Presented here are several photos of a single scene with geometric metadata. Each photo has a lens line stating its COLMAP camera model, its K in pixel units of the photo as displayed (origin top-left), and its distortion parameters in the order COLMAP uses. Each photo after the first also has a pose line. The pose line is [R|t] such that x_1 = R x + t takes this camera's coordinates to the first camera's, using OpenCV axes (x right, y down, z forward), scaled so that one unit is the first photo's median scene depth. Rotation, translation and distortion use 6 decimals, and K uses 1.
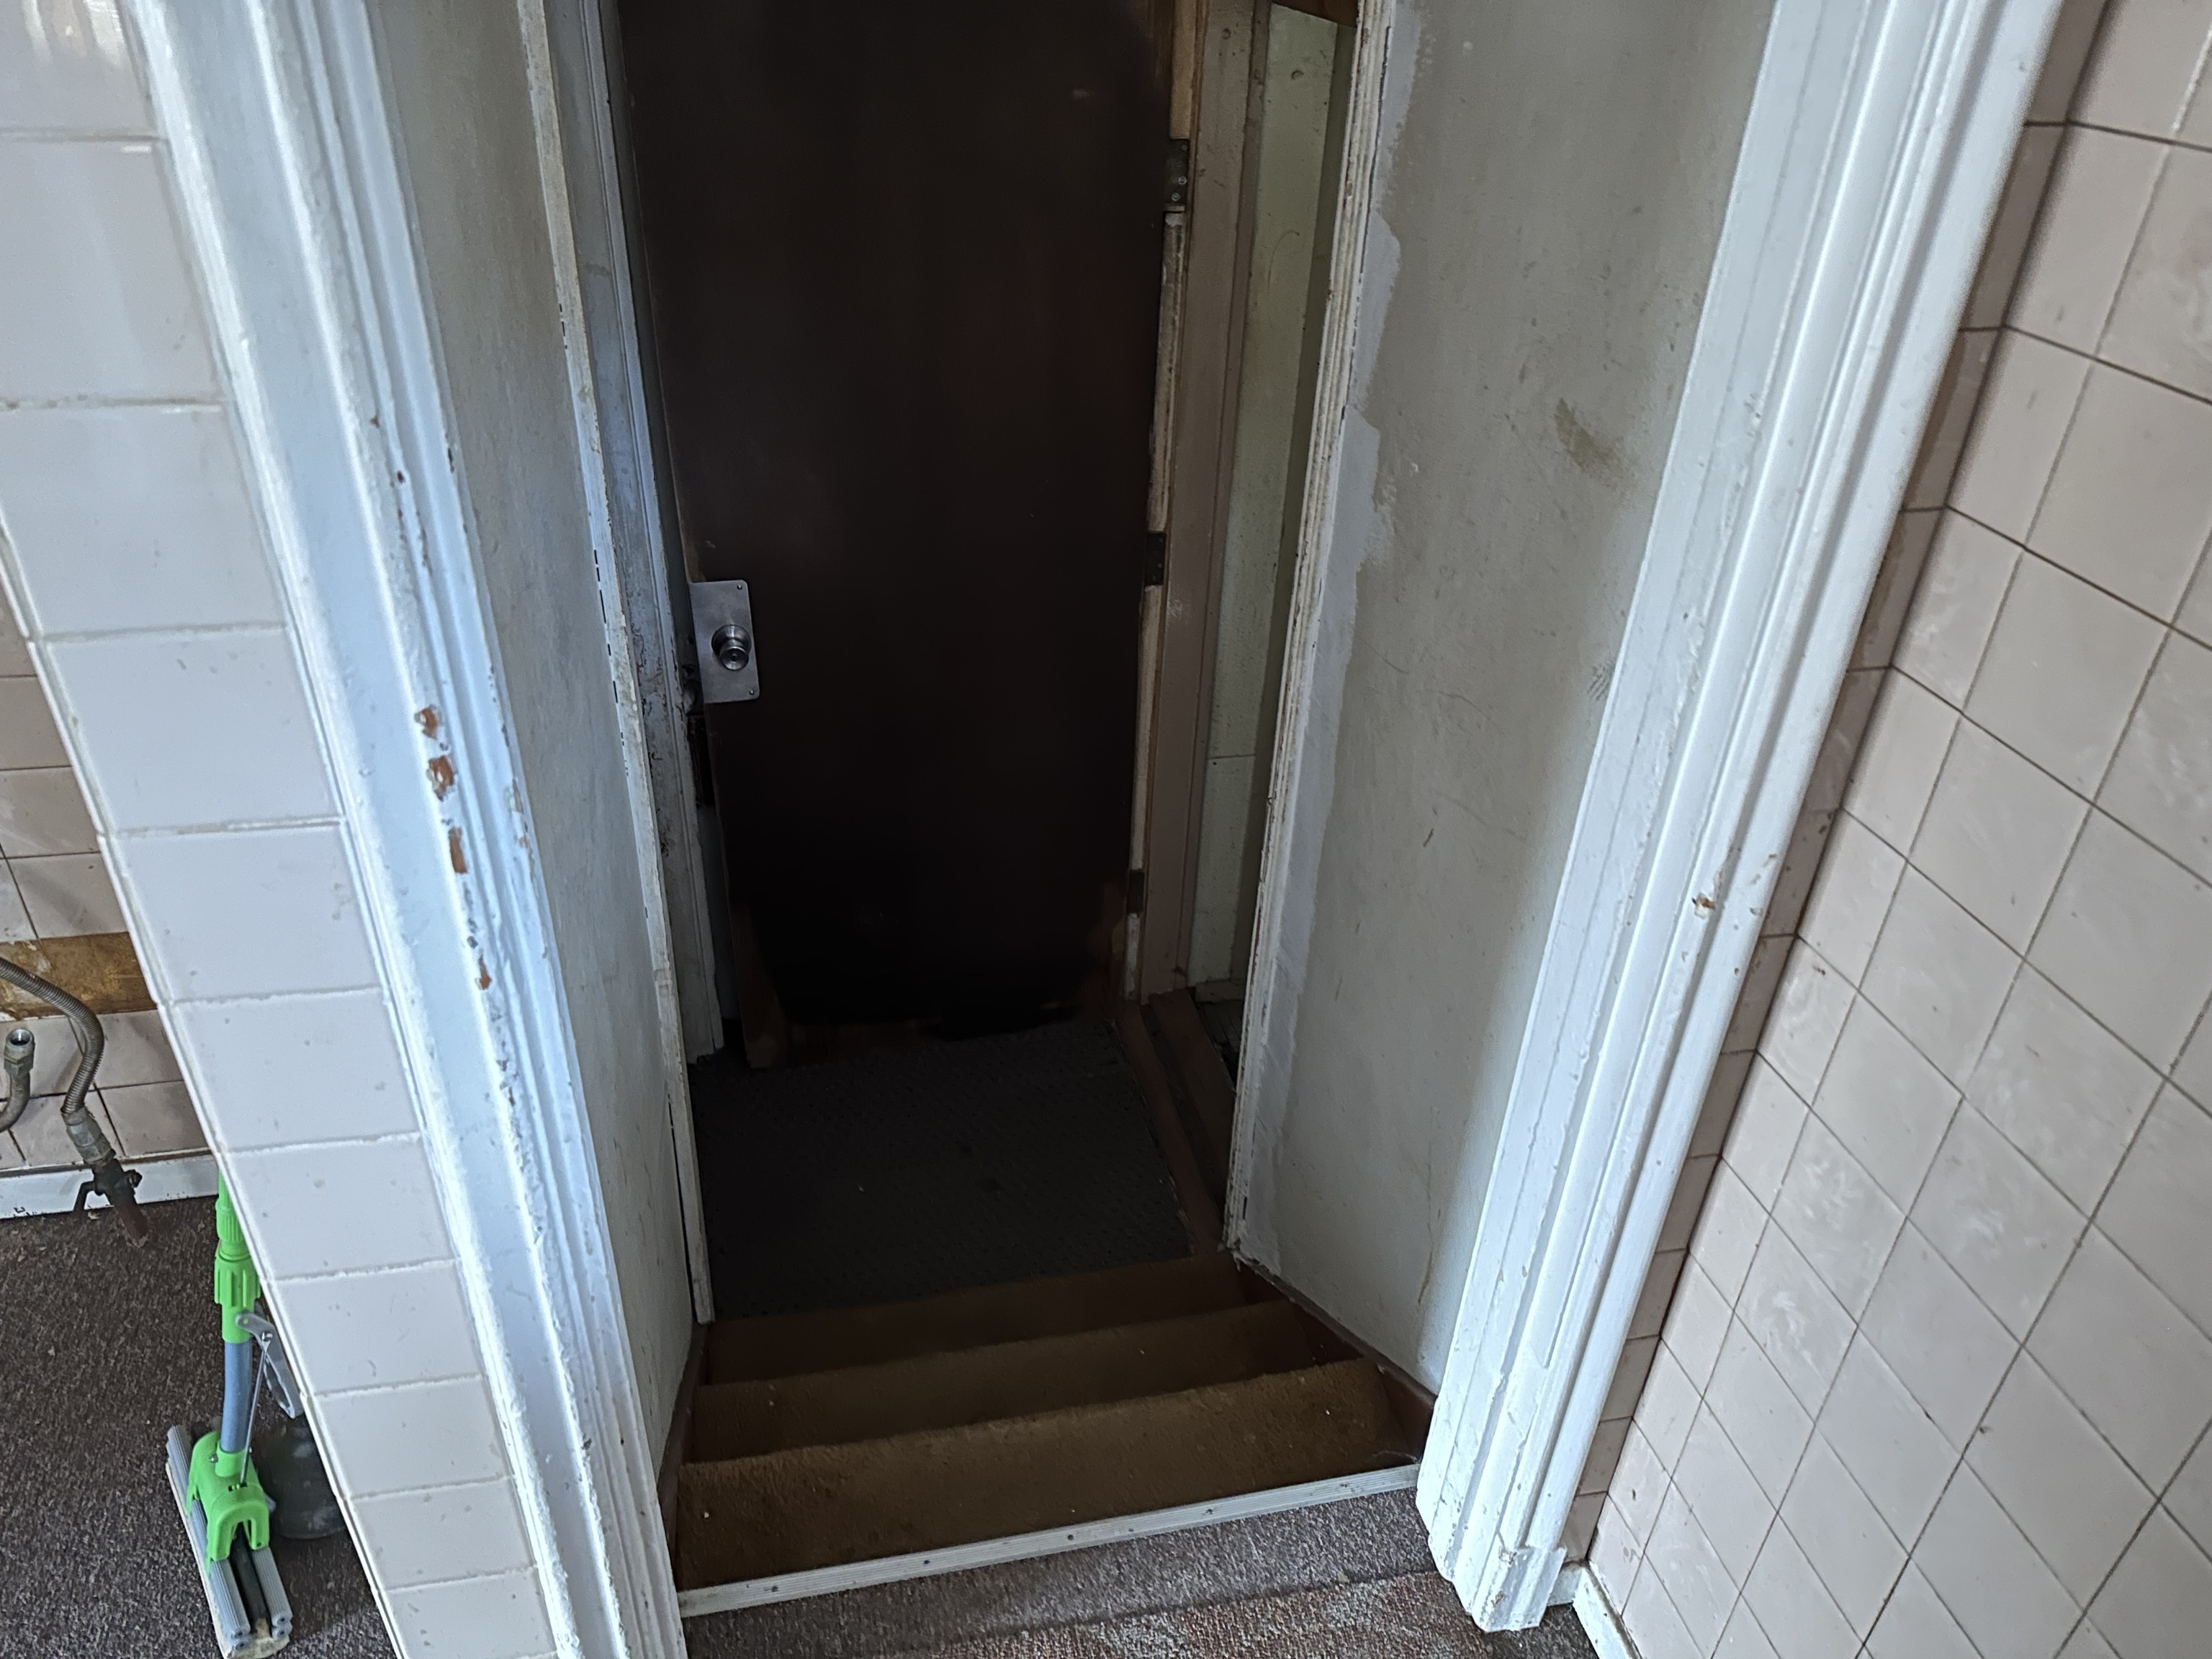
lens RADIAL K [[1560.4, 0, 1093.3], [0, 1560.4, 821.6], [0, 0, 1]] dist [0.081050, -0.068654]
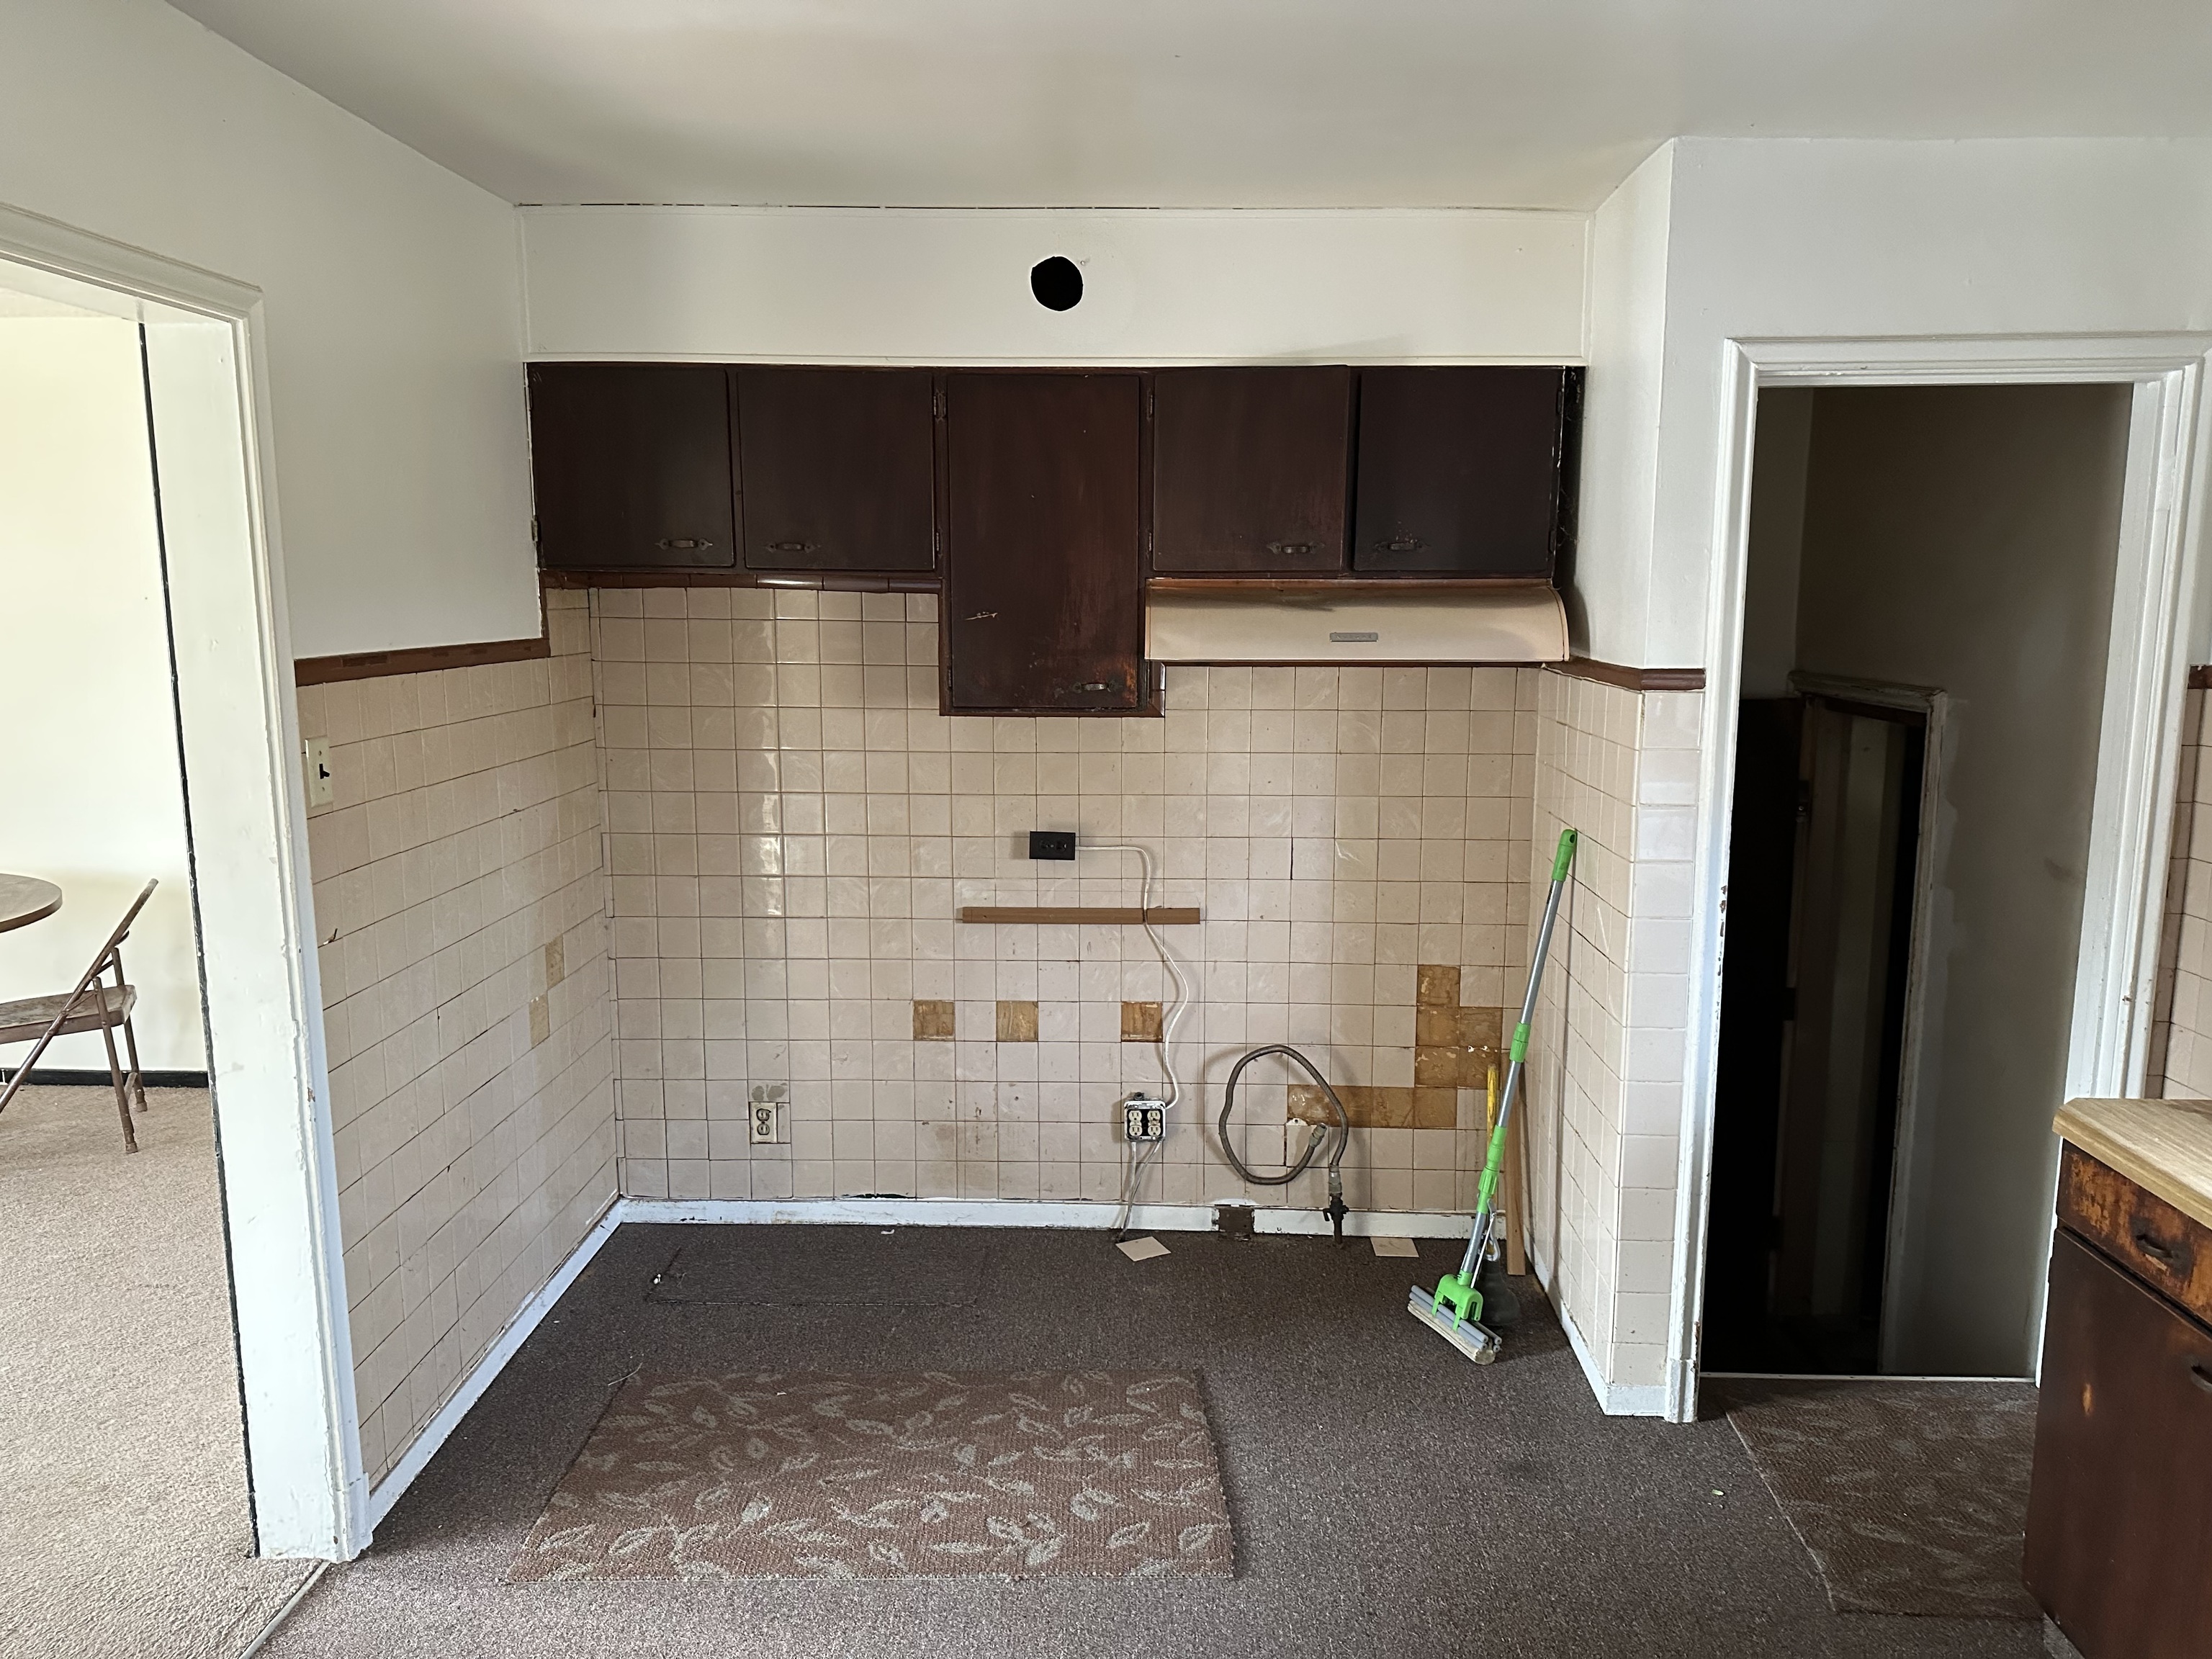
lens RADIAL K [[1560.4, 0, 1116.3], [0, 1560.4, 829.0], [0, 0, 1]] dist [0.081050, -0.068654]
pose [[0.969058, 0.002989, -0.246816, -0.389883], [-0.100881, 0.917398, -0.384973, 0.621658], [0.225278, 0.397960, 0.889313, -1.216486]]
